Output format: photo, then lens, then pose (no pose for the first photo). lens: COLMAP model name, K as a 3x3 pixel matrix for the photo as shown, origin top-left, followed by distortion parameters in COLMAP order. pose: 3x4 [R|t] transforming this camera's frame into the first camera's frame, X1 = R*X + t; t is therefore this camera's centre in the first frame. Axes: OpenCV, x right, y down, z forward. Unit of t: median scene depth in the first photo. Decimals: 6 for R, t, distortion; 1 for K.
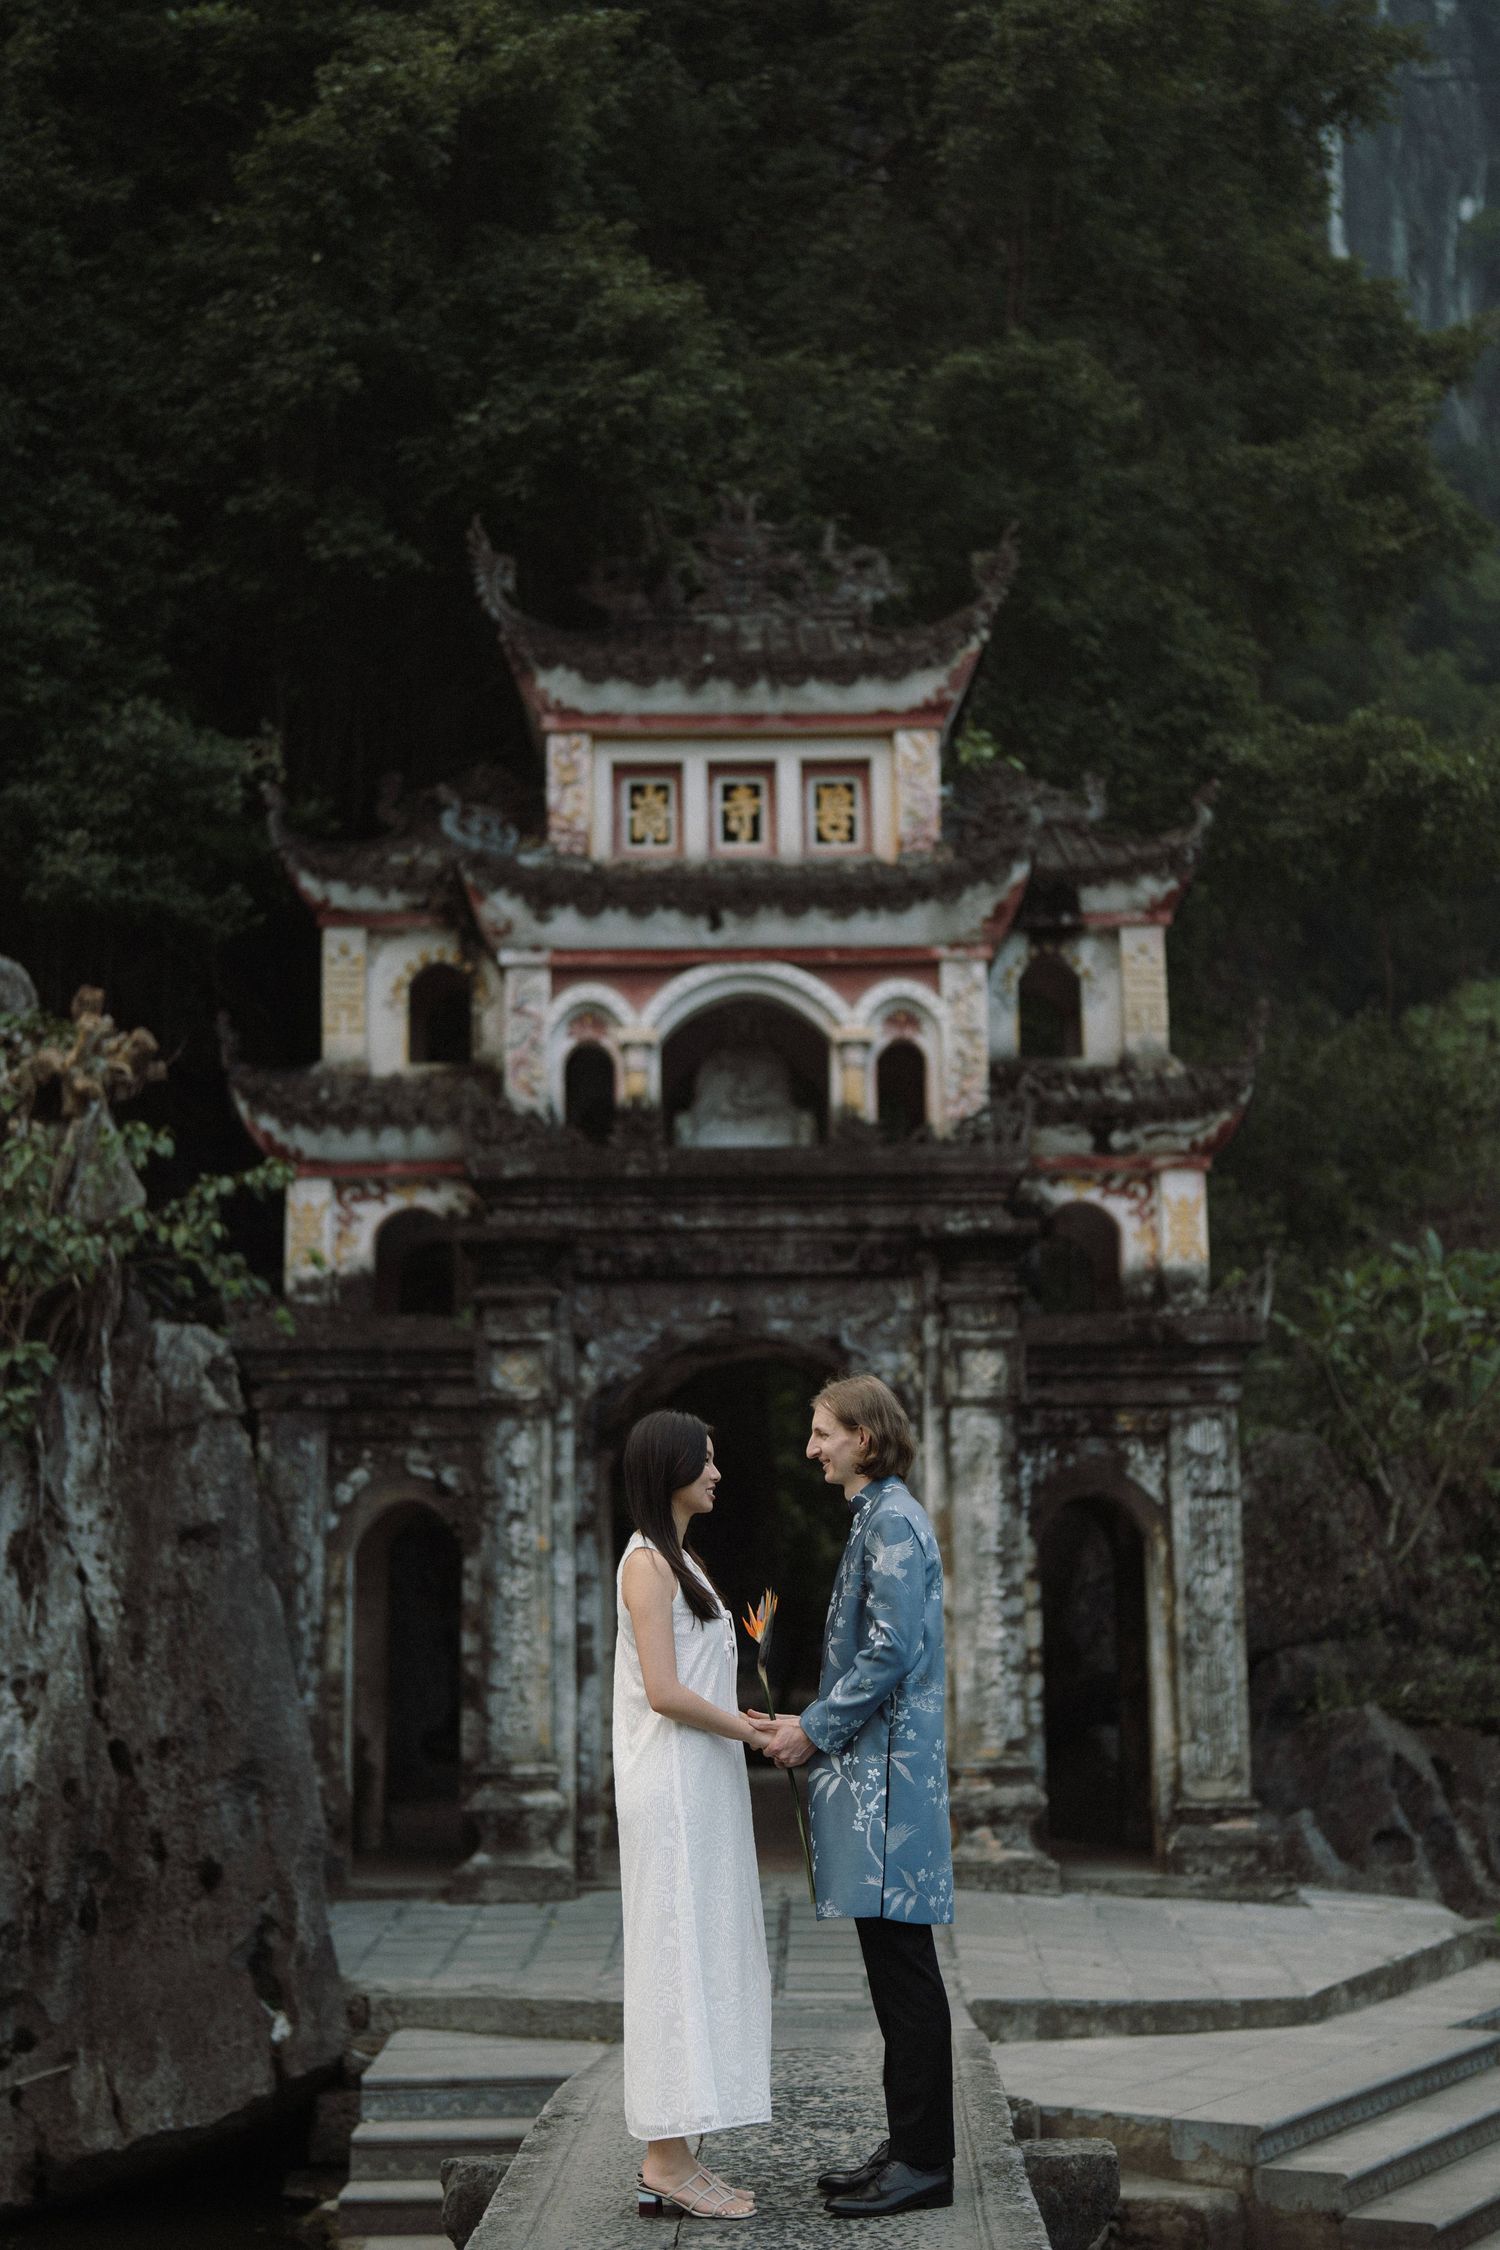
lens RADIAL K [[3170.0, 0, 750.0], [0, 3170.0, 1125.0], [0, 0, 1]] dist [-0.003067, 0.080544]
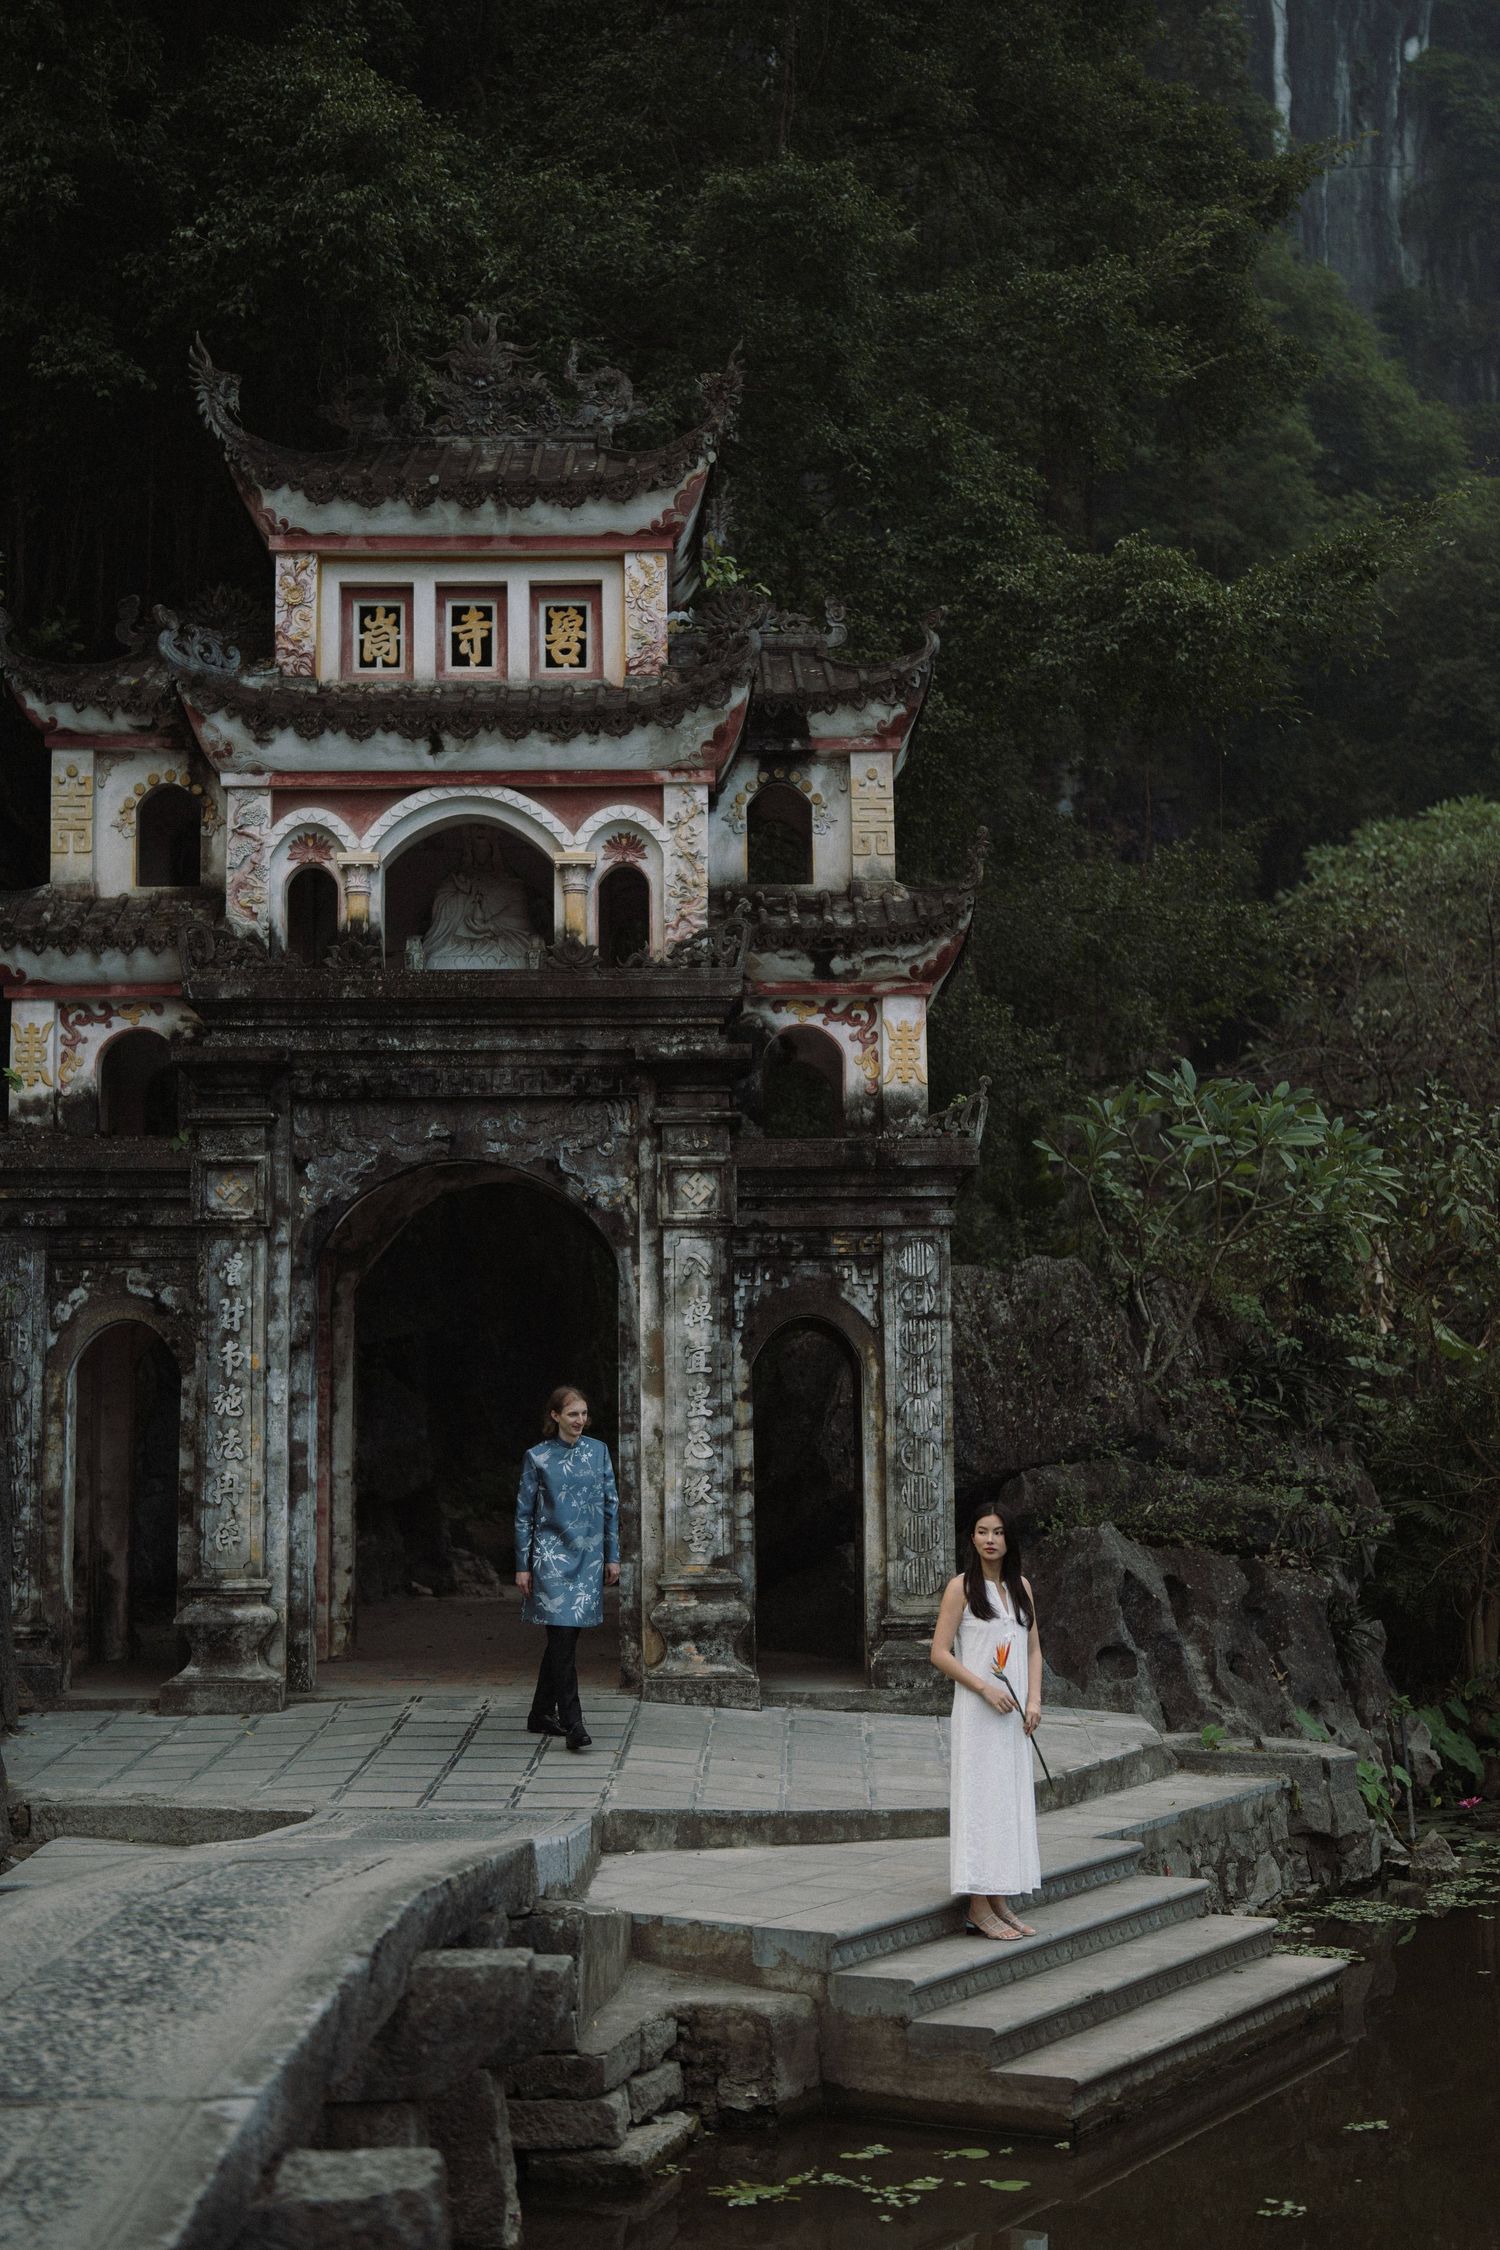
lens RADIAL K [[3095.3, 0, 754.9], [0, 3095.3, 1130.4], [0, 0, 1]] dist [-0.004594, 0.090071]
pose [[0.999979, 0.004407, 0.004782, 0.086384], [-0.004659, 0.998528, 0.054042, 0.004133], [-0.004537, -0.054063, 0.998527, 0.018465]]
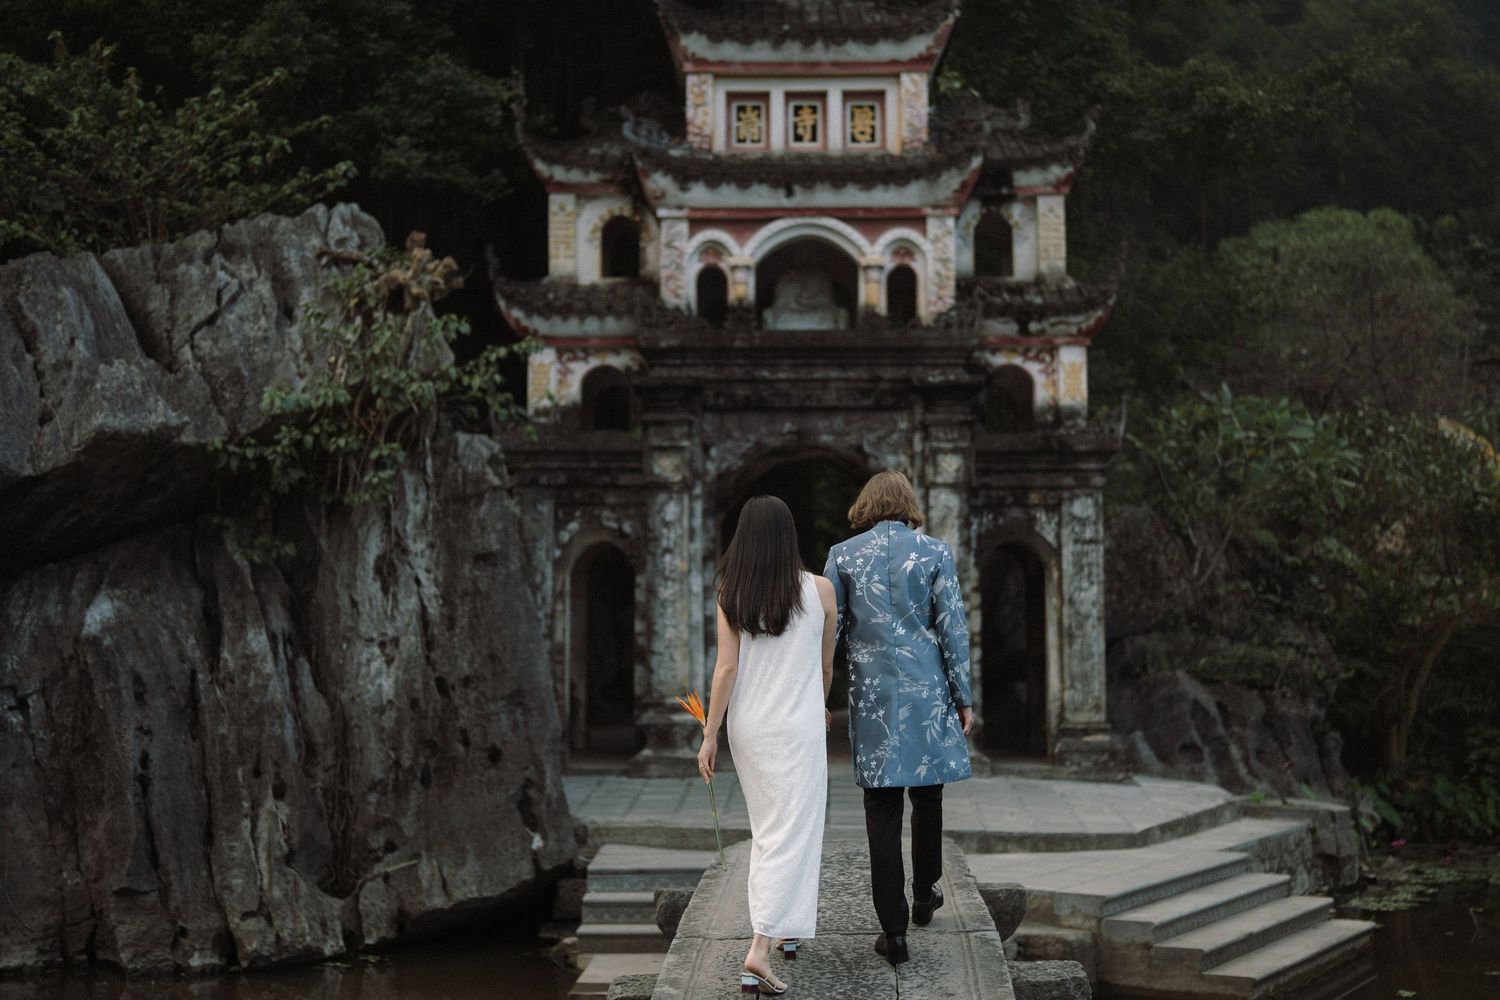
lens RADIAL K [[2074.2, 0, 750.0], [0, 2074.2, 500.0], [0, 0, 1]] dist [0.008326, 0.088977]
pose [[0.999807, 0.008335, -0.017773, -0.011063], [-0.006680, 0.995809, 0.091218, -0.003169], [0.018459, -0.091081, 0.995672, -0.082059]]
